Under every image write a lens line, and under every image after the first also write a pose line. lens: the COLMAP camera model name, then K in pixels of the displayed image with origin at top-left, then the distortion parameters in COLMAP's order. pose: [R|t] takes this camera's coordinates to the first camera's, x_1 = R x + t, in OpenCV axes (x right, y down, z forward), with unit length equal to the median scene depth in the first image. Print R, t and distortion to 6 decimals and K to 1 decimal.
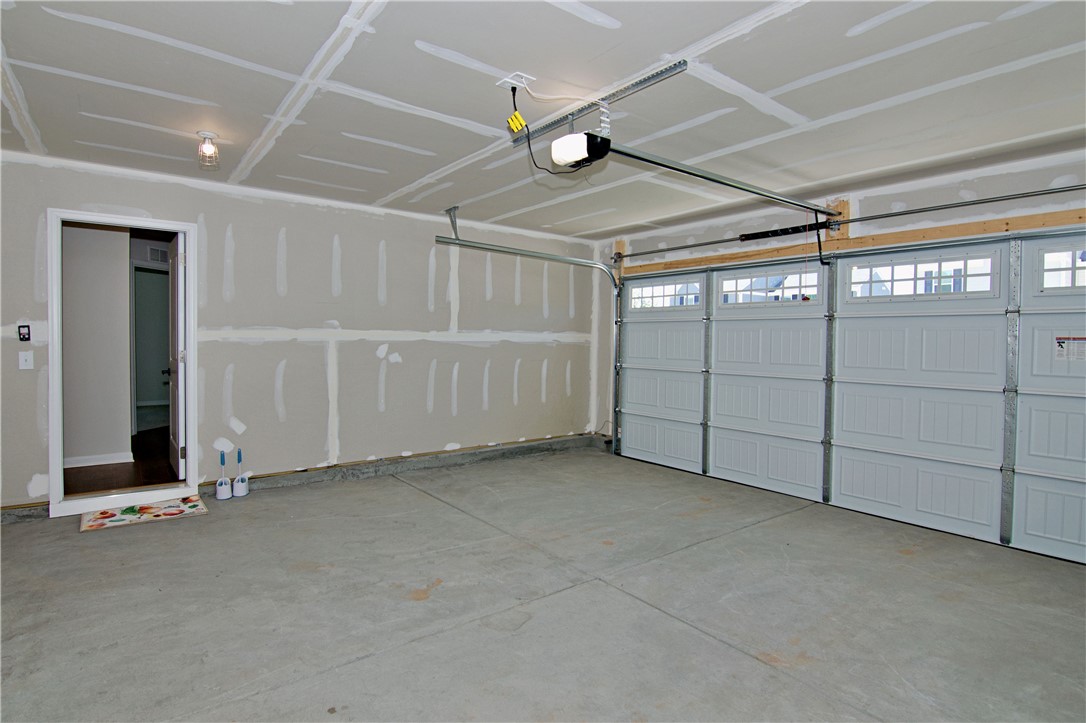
lens RADIAL K [[533.6, 0, 540.9], [0, 533.6, 355.5], [0, 0, 1]] dist [-0.004330, -0.000651]
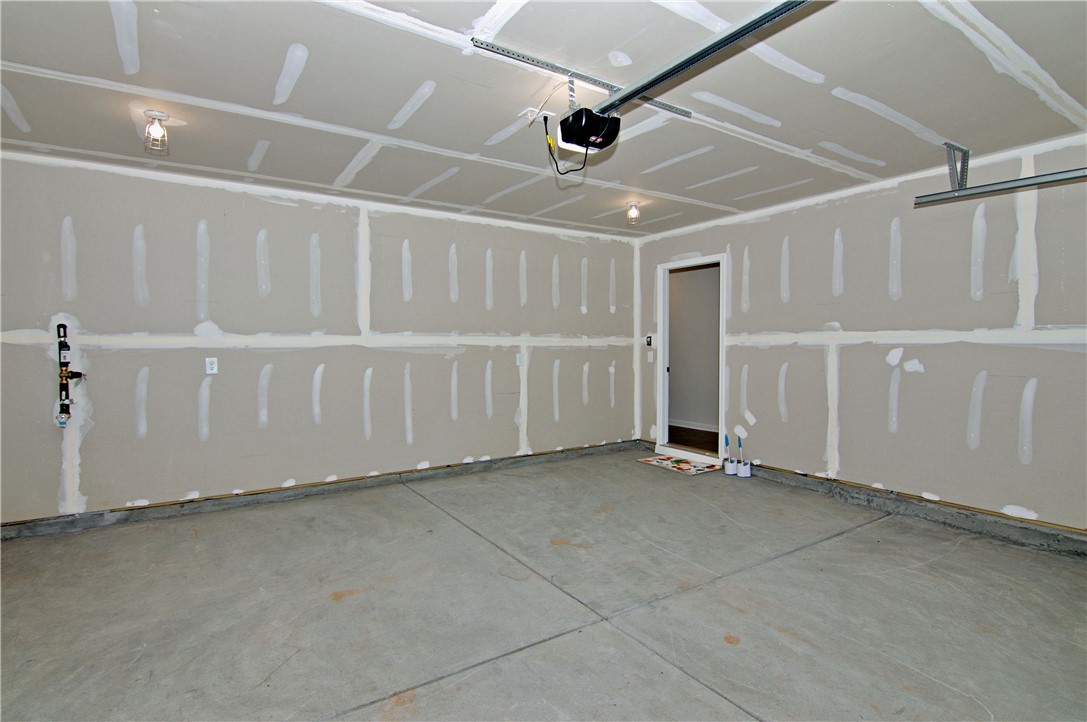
lens RADIAL K [[531.2, 0, 543.5], [0, 531.2, 361.0], [0, 0, 1]] dist [0.002078, -0.014042]
pose [[-0.053475, 0.021604, -0.998335, 0.638074], [-0.028464, 0.999327, 0.023150, -0.006562], [0.998163, 0.029654, -0.052824, 0.629434]]
